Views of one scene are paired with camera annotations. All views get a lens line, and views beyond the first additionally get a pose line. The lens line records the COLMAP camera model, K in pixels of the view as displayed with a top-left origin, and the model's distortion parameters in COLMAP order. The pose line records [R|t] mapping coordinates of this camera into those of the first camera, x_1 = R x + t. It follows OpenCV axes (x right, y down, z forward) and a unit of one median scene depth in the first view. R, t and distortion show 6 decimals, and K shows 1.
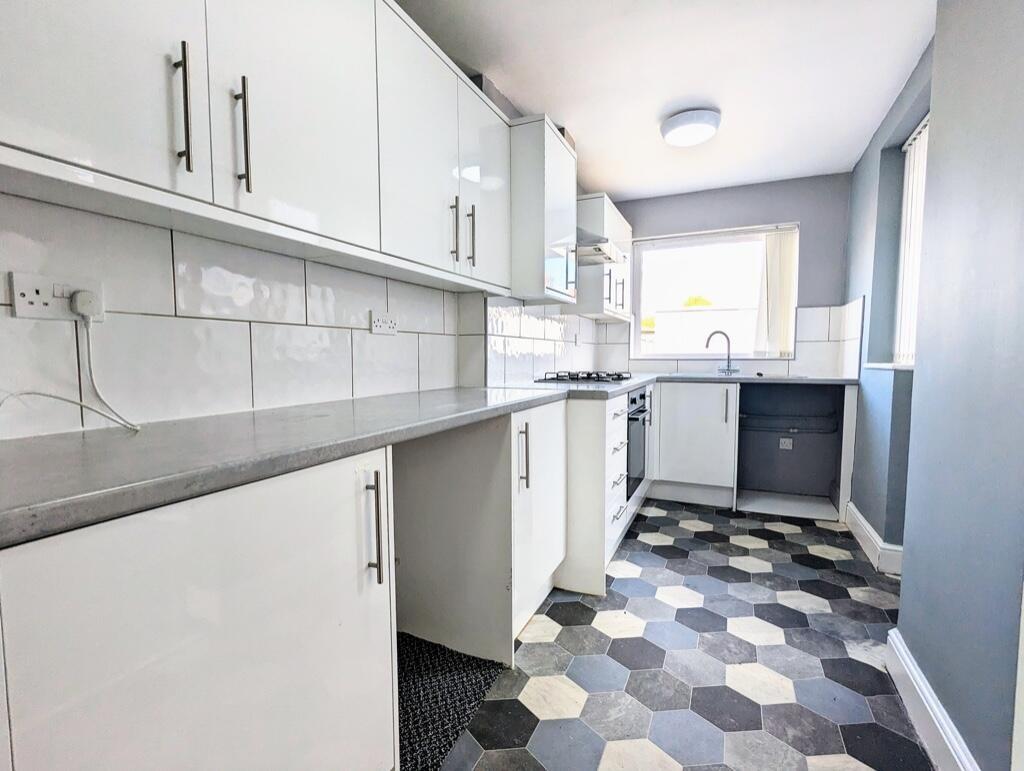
lens RADIAL K [[489.0, 0, 514.8], [0, 489.0, 389.1], [0, 0, 1]] dist [0.001728, 0.000919]
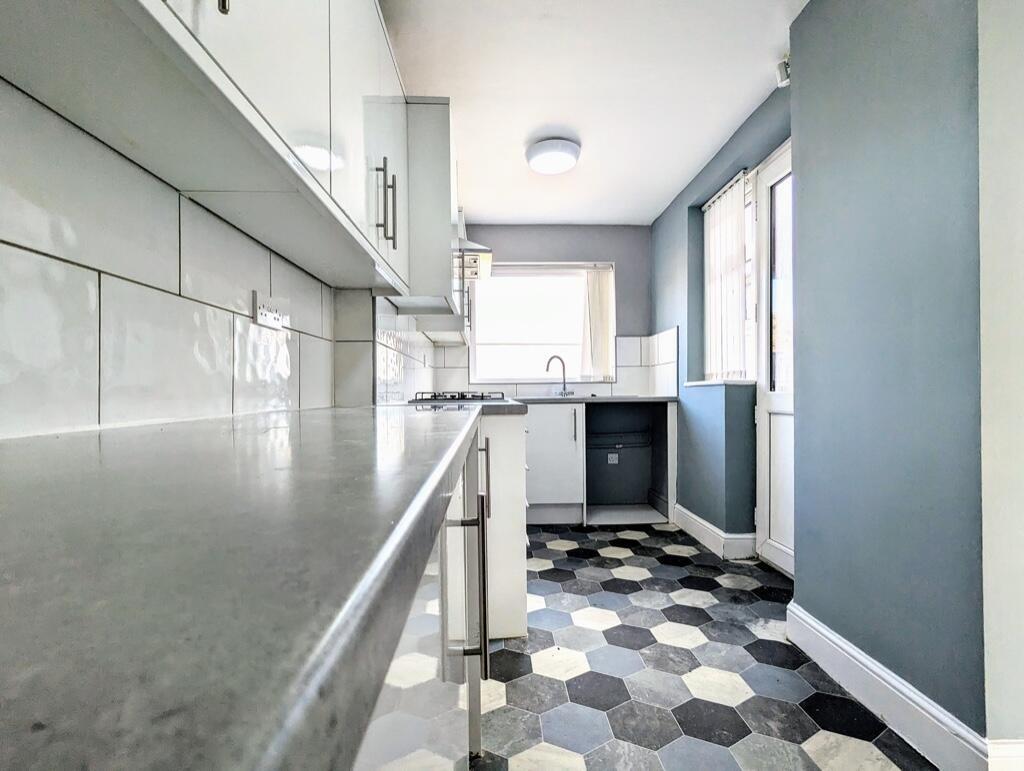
lens RADIAL K [[489.0, 0, 514.8], [0, 489.0, 389.1], [0, 0, 1]] dist [0.001728, 0.000919]
pose [[0.892070, -0.004292, 0.451877, -0.194065], [0.038992, 0.996957, -0.067508, 0.028879], [-0.450212, 0.077841, 0.889522, 0.151386]]
